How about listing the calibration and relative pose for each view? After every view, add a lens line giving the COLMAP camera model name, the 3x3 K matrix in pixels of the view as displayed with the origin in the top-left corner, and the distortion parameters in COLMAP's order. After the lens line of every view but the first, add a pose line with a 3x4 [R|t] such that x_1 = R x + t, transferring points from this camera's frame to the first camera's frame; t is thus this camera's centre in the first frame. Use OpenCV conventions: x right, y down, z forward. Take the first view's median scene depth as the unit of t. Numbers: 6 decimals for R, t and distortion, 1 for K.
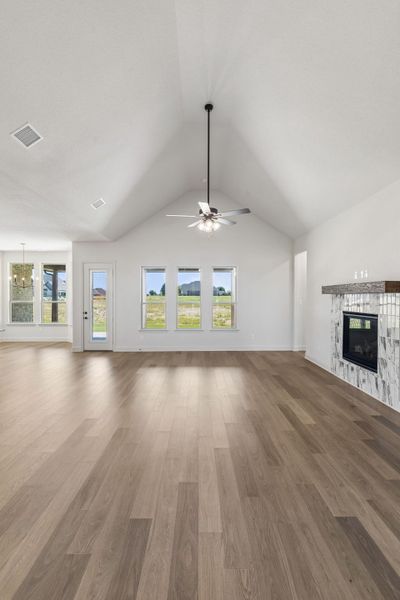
lens RADIAL K [[272.1, 0, 200.0], [0, 272.1, 300.0], [0, 0, 1]] dist [0.004480, -0.000168]
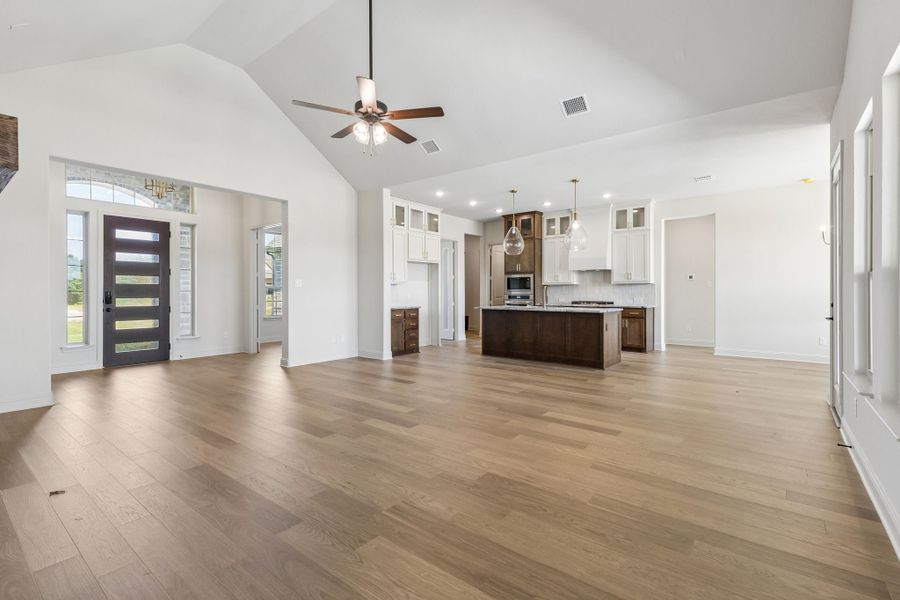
lens RADIAL K [[408.1, 0, 453.8], [0, 408.1, 295.3], [0, 0, 1]] dist [0.004480, -0.000168]
pose [[-0.617716, 0.006707, -0.786373, 0.607783], [-0.006917, 0.999879, 0.013961, 0.056449], [0.786371, 0.014063, -0.617595, 1.694039]]
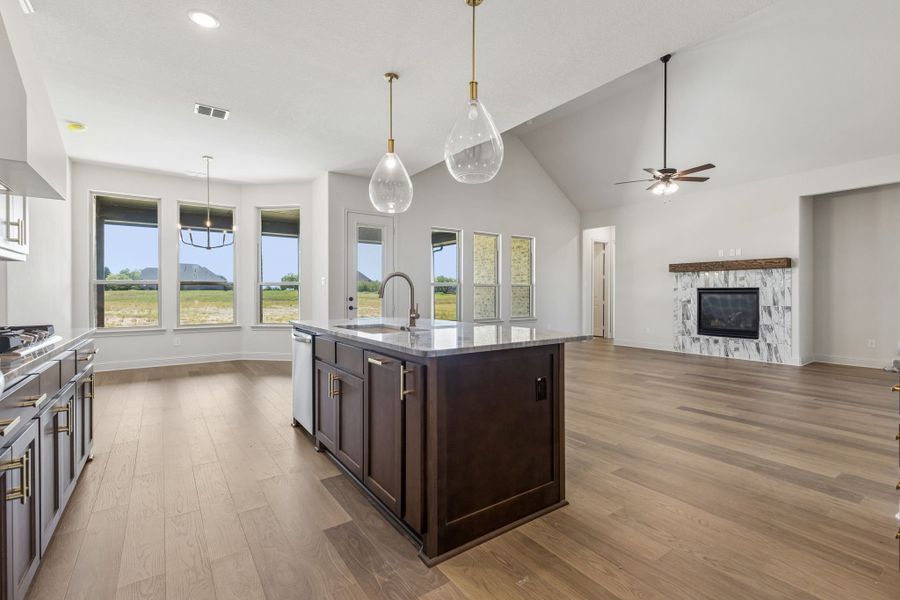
lens RADIAL K [[408.1, 0, 453.8], [0, 408.1, 295.3], [0, 0, 1]] dist [0.004480, -0.000168]
pose [[0.816323, -0.003063, 0.577587, -1.323851], [0.006795, 0.999968, -0.004302, 0.080203], [-0.577555, 0.007436, 0.816318, 0.318894]]
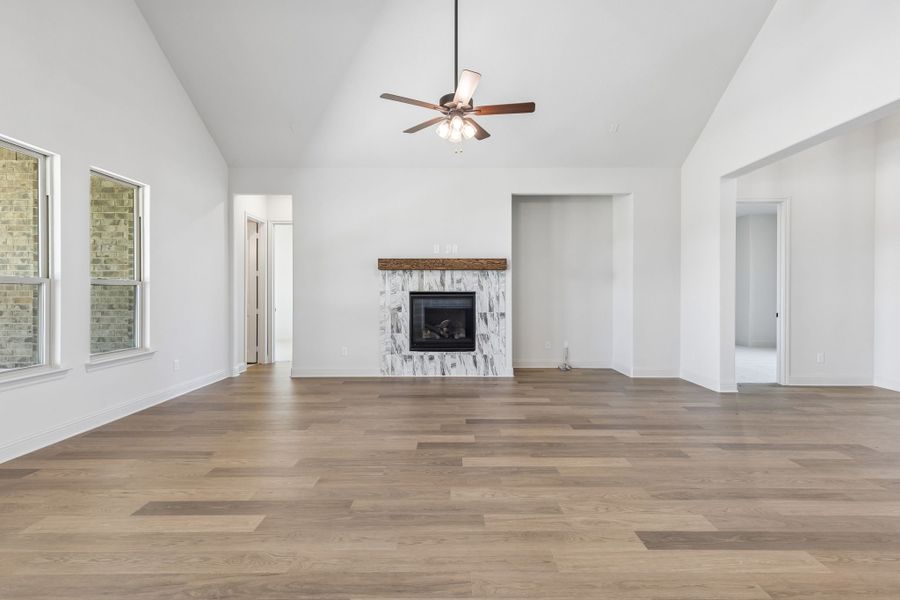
lens RADIAL K [[408.1, 0, 453.8], [0, 408.1, 295.3], [0, 0, 1]] dist [0.004480, -0.000168]
pose [[0.003179, -0.002140, 0.999993, -0.799290], [0.011894, 0.999927, 0.002102, 0.059531], [-0.999924, 0.011888, 0.003204, 1.021798]]
